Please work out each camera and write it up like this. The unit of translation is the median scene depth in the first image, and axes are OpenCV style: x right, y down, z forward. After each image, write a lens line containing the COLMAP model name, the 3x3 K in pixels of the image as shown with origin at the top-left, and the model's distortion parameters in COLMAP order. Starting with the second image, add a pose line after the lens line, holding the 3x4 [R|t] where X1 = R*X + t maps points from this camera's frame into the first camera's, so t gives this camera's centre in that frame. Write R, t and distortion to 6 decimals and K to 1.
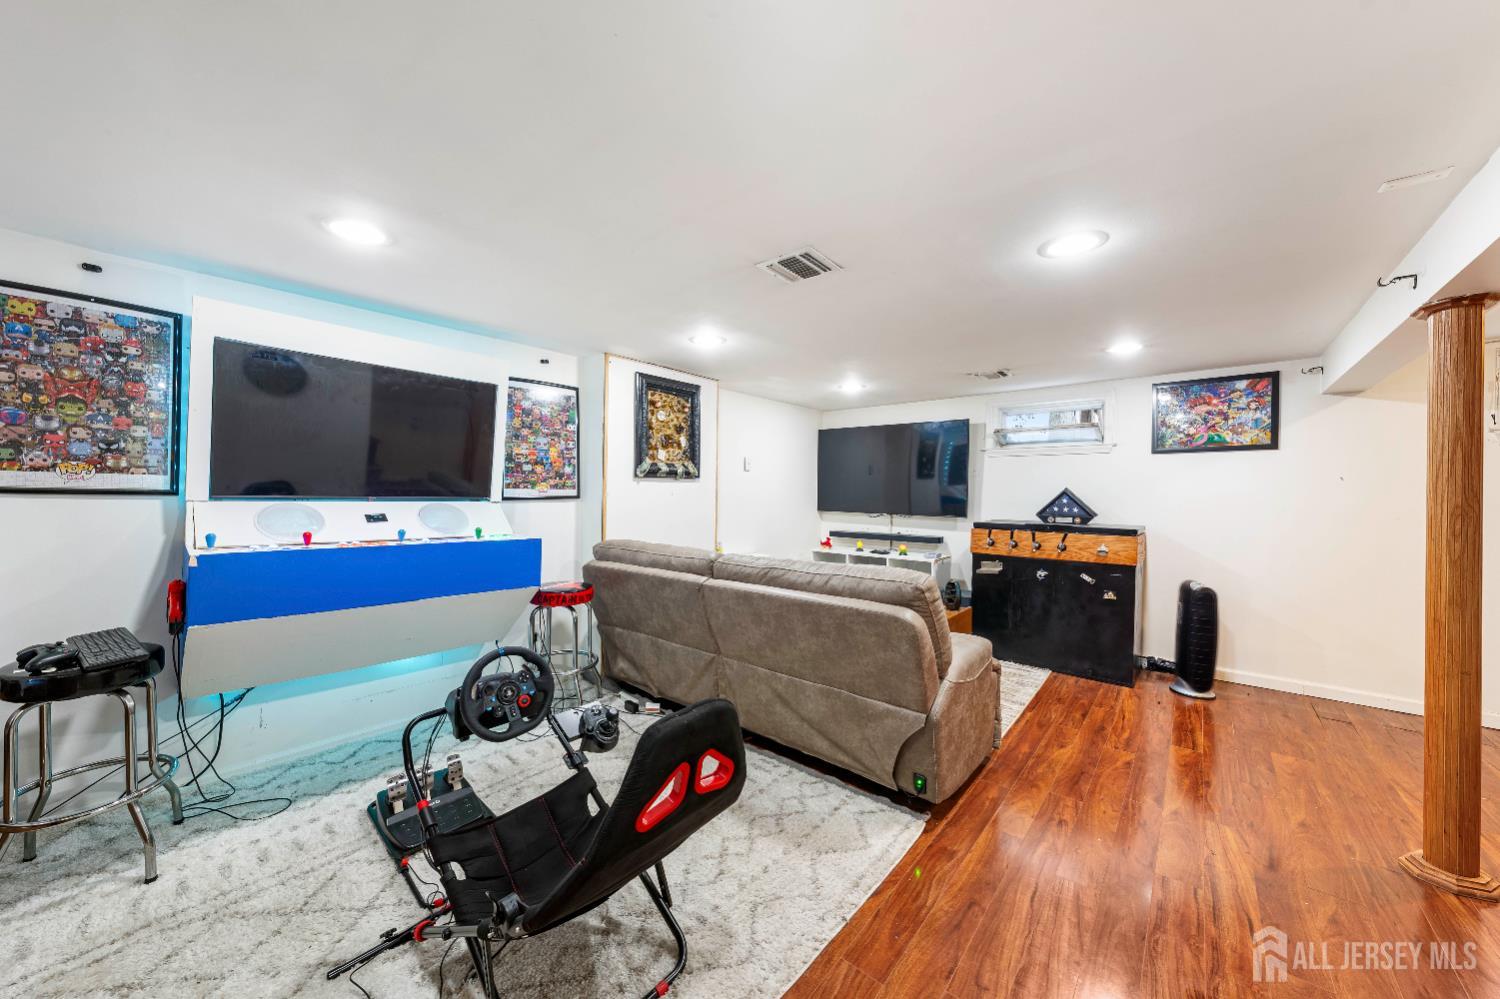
lens RADIAL K [[526.2, 0, 751.8], [0, 526.2, 492.0], [0, 0, 1]] dist [-0.000367, -0.000133]
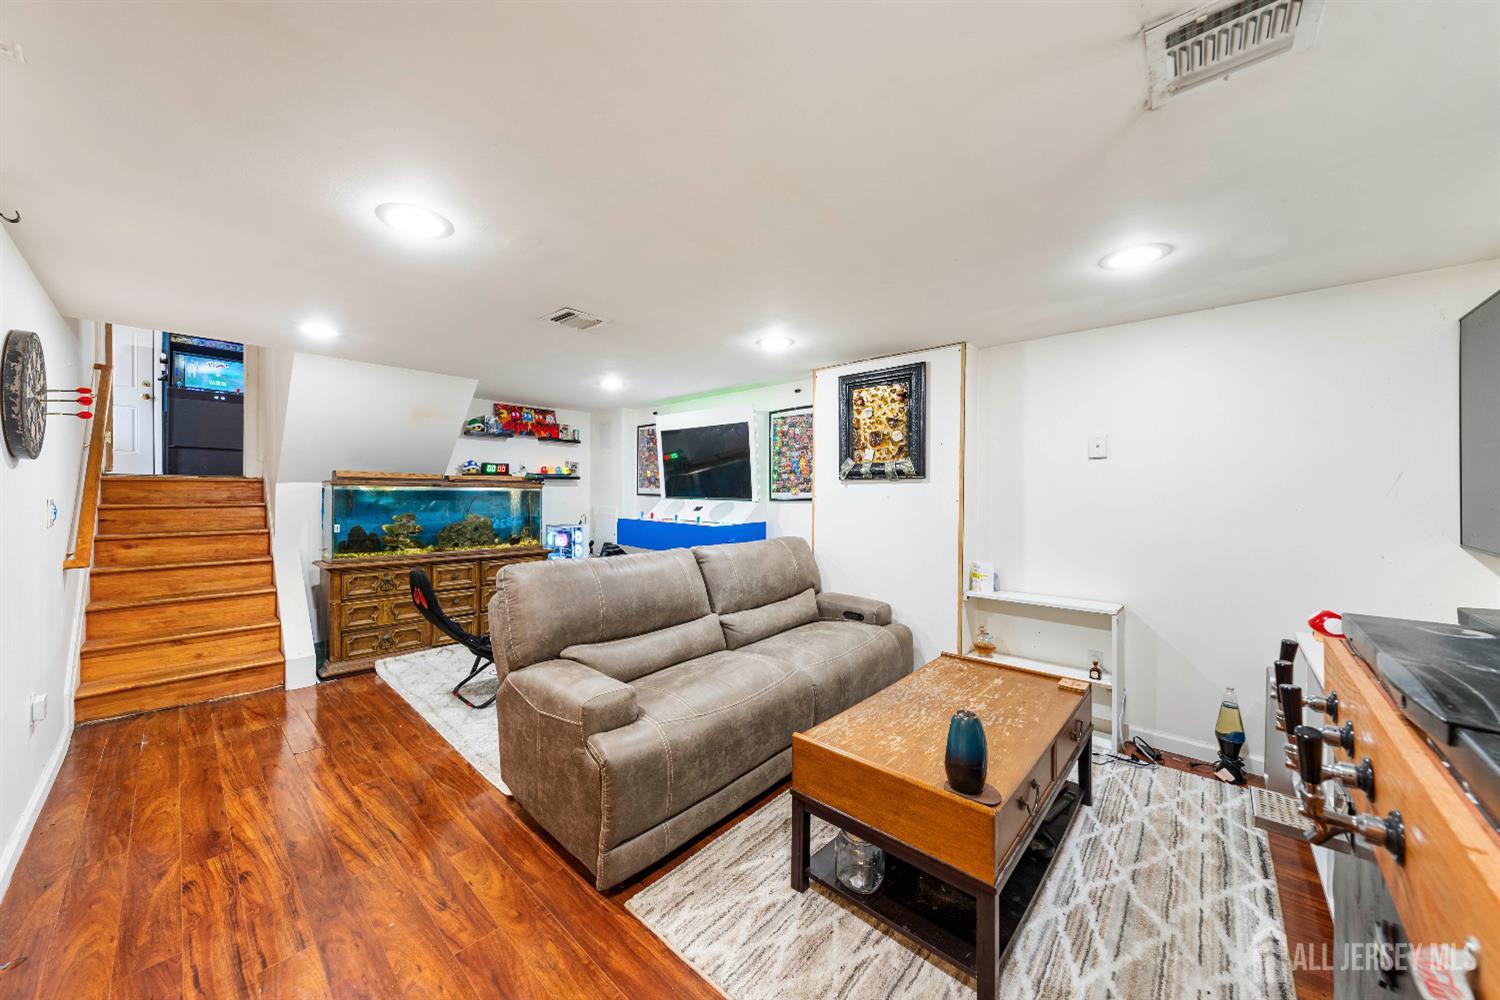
lens RADIAL K [[526.2, 0, 751.8], [0, 526.2, 492.5], [0, 0, 1]] dist [-0.000367, -0.000133]
pose [[-0.029200, -0.011001, -0.999513, 0.796983], [-0.003189, 0.999935, -0.010912, 0.007531], [0.999569, 0.002868, -0.029233, 0.861352]]
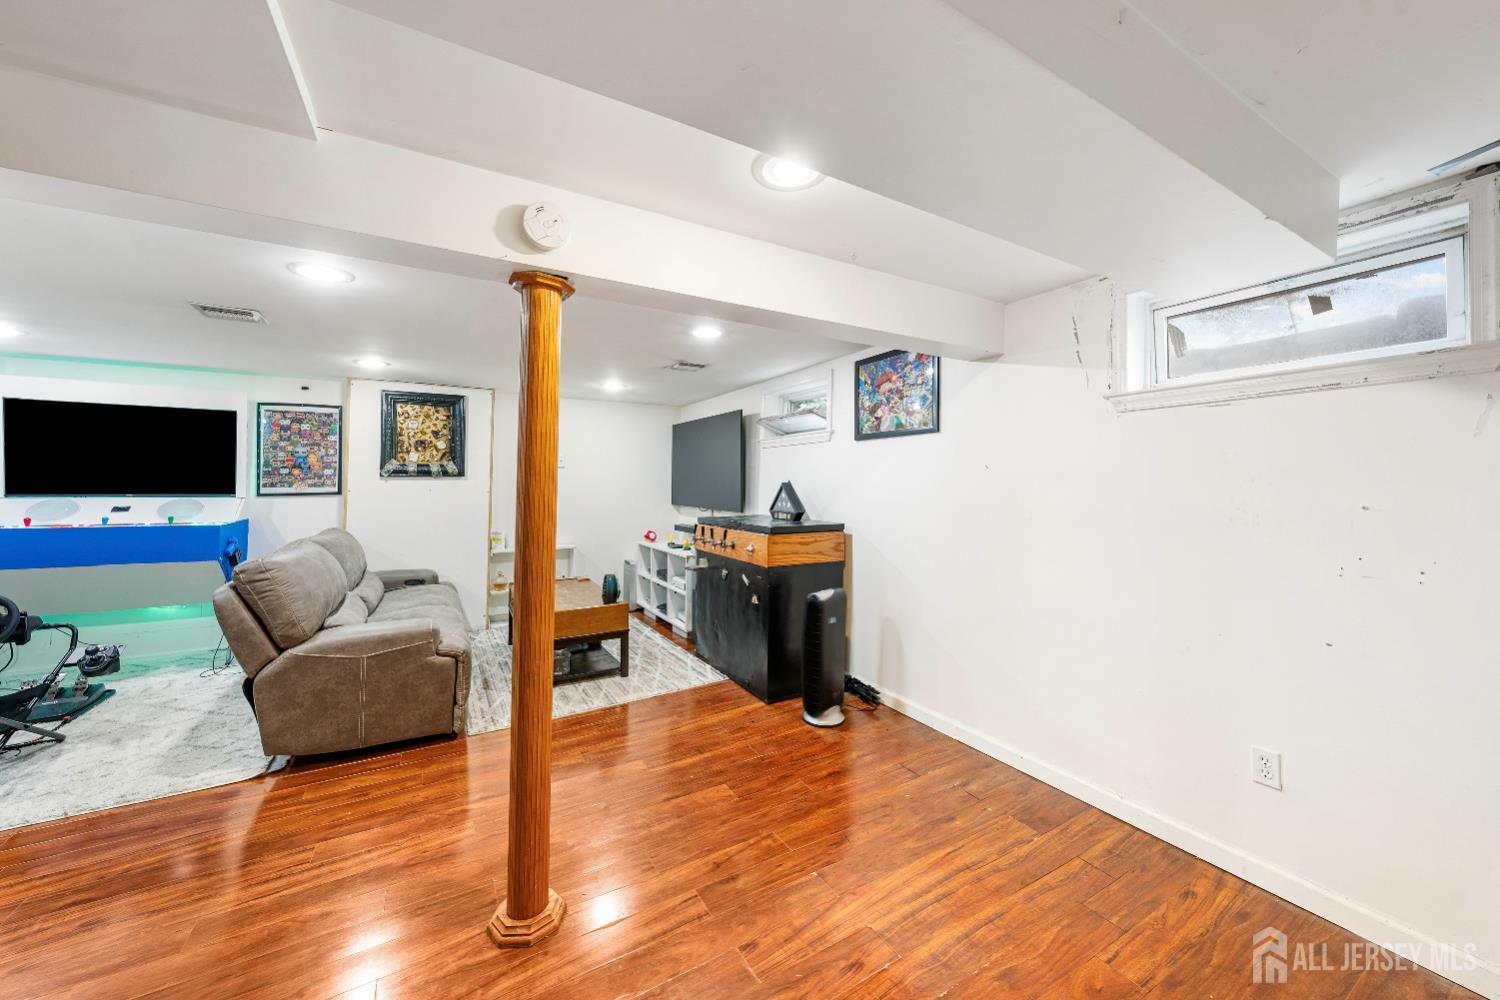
lens RADIAL K [[535.7, 0, 755.4], [0, 535.7, 466.0], [0, 0, 1]] dist [-0.000642, -0.000026]
pose [[0.944047, -0.019899, -0.329211, 1.000771], [0.009065, 0.999367, -0.034411, -0.002036], [0.329687, 0.029501, 0.943629, 0.120270]]
